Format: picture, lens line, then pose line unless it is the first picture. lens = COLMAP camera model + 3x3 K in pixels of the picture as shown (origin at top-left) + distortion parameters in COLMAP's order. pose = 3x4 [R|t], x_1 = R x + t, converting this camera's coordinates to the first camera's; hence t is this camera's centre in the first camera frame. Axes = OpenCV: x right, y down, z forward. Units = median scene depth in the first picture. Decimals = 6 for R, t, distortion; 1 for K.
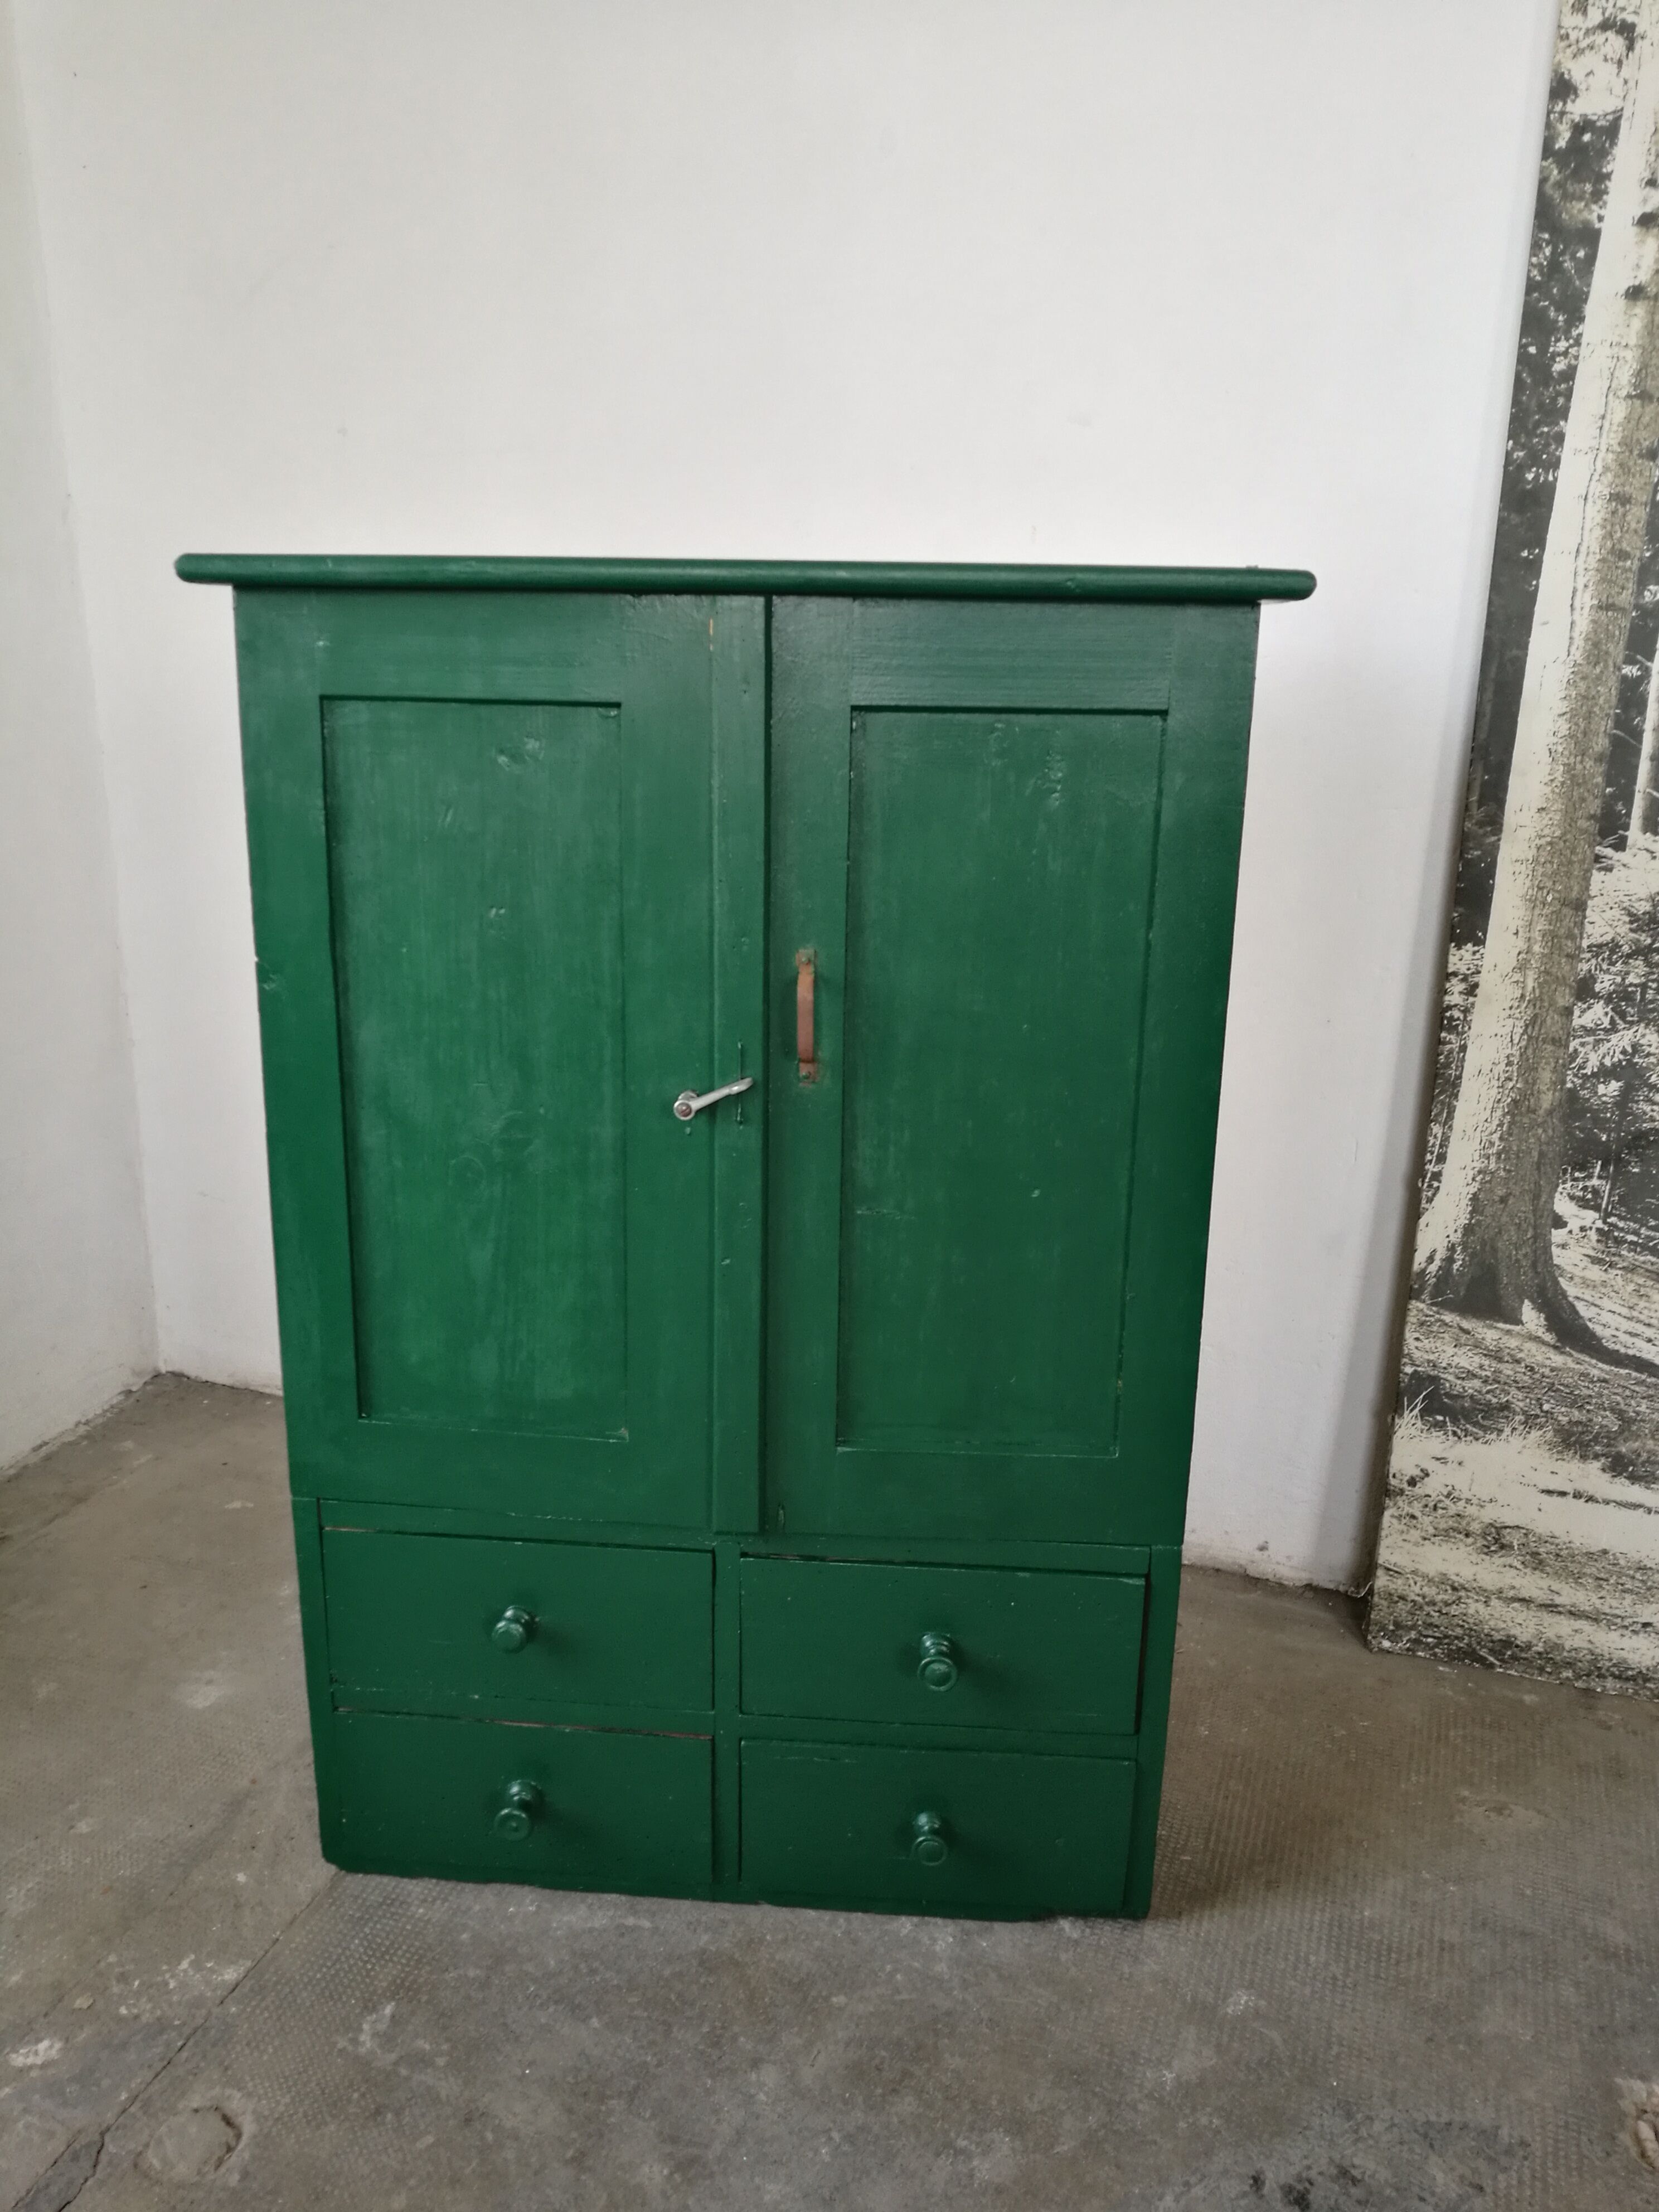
lens RADIAL K [[1729.1, 0, 819.9], [0, 1729.1, 1092.6], [0, 0, 1]] dist [0.003366, 0.012034]
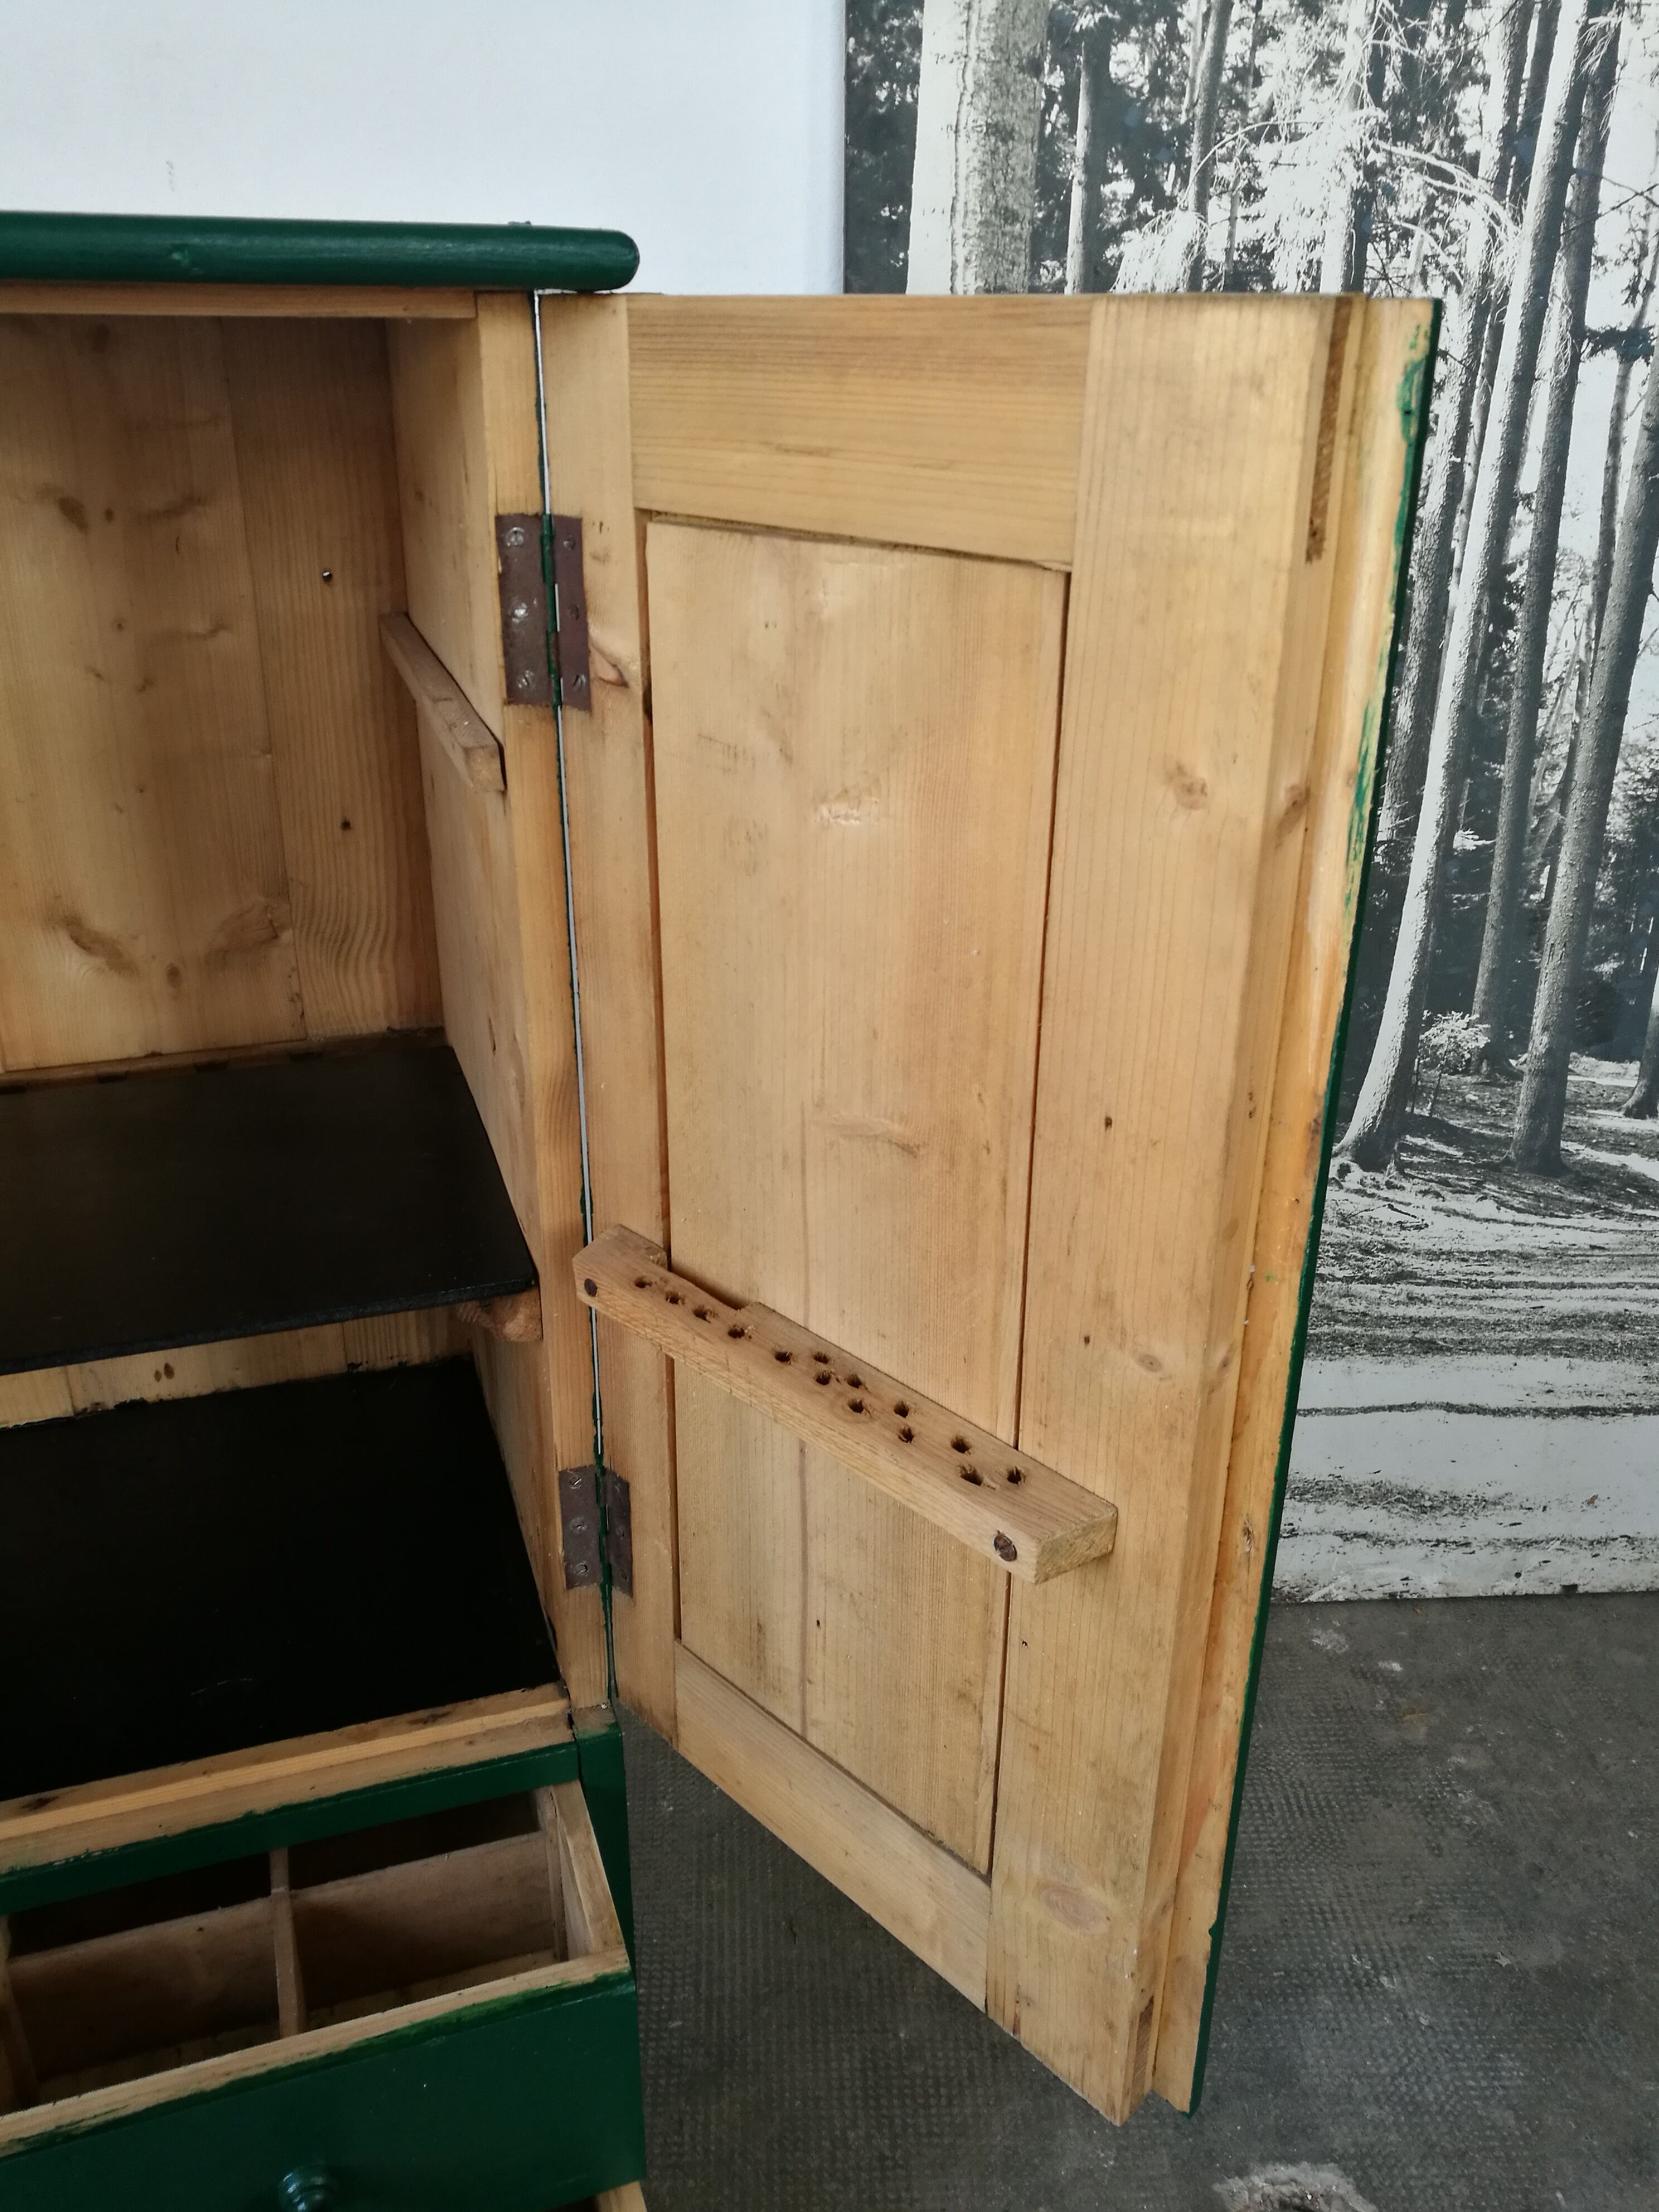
lens RADIAL K [[1746.0, 0, 825.7], [0, 1746.0, 1104.5], [0, 0, 1]] dist [-0.022675, 0.040604]
pose [[0.922133, -0.172369, 0.346352, 0.078541], [0.113585, 0.976430, 0.183530, -0.094297], [-0.369823, -0.129899, 0.919977, 0.327803]]
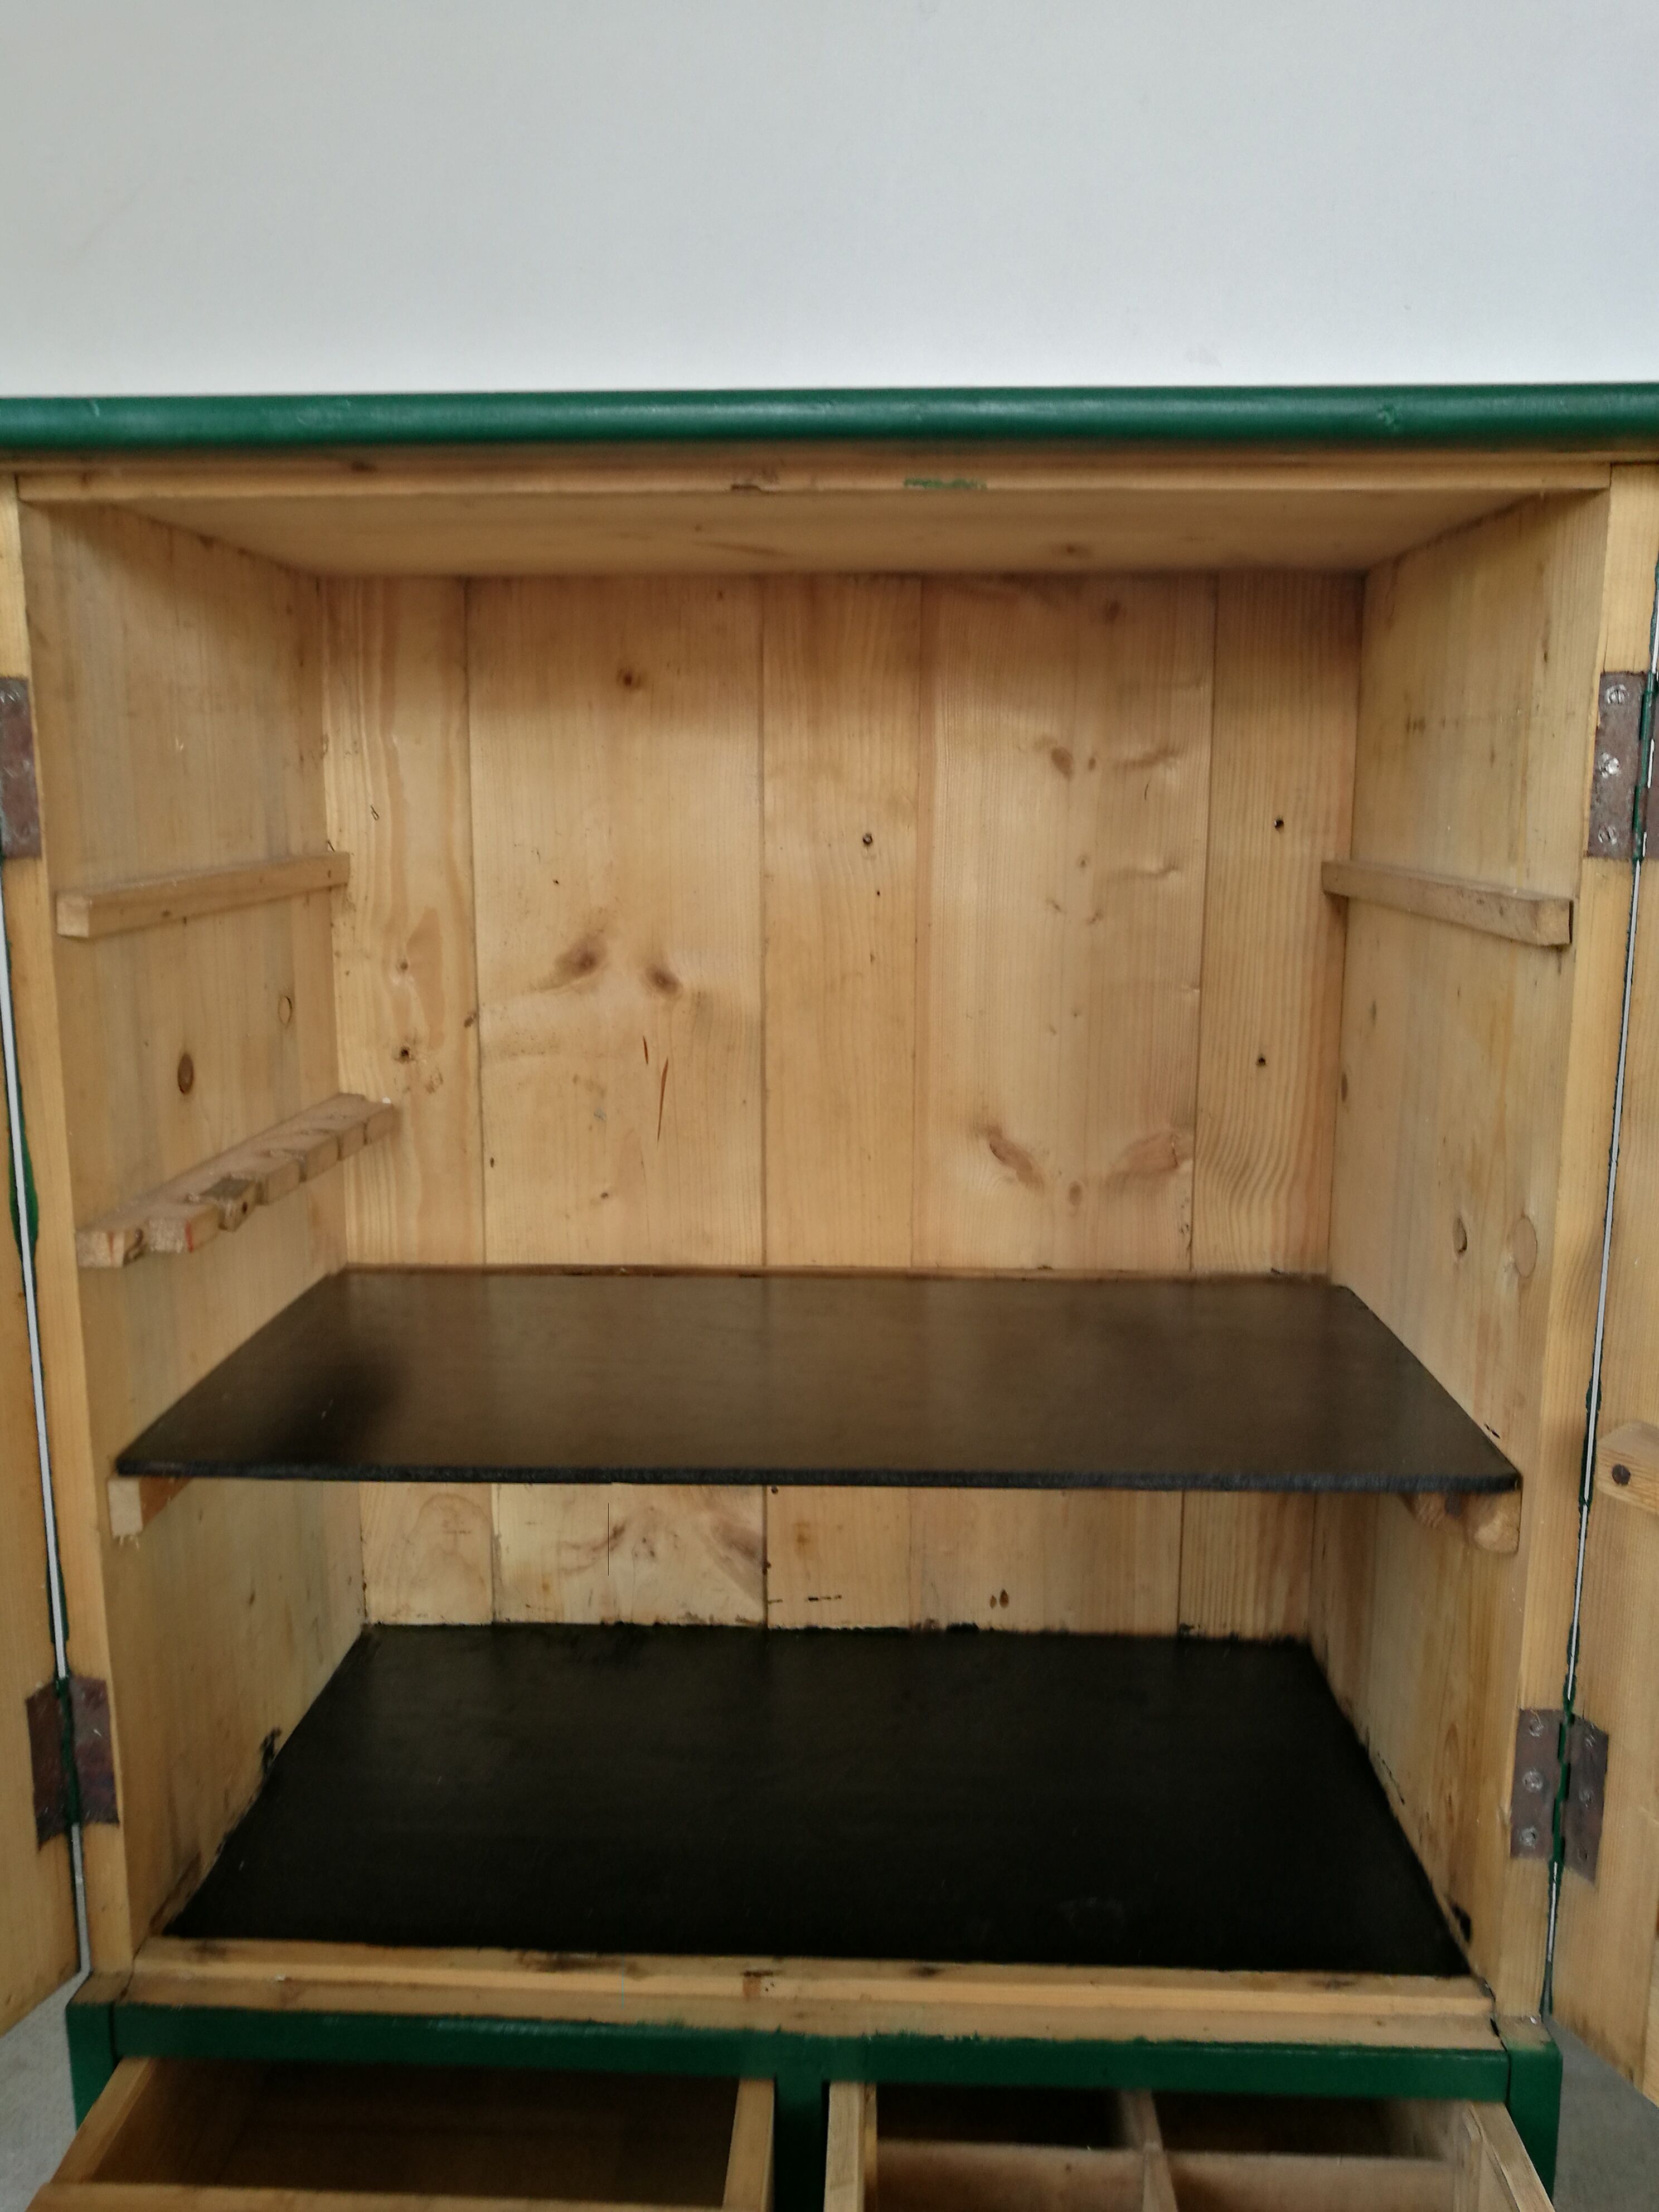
lens RADIAL K [[1775.1, 0, 812.9], [0, 1775.1, 1108.9], [0, 0, 1]] dist [0.006211, 0.003563]
pose [[0.999161, -0.027494, 0.030348, -0.053597], [0.029972, 0.995974, -0.084479, -0.015709], [-0.027903, 0.085318, 0.995963, 0.337494]]
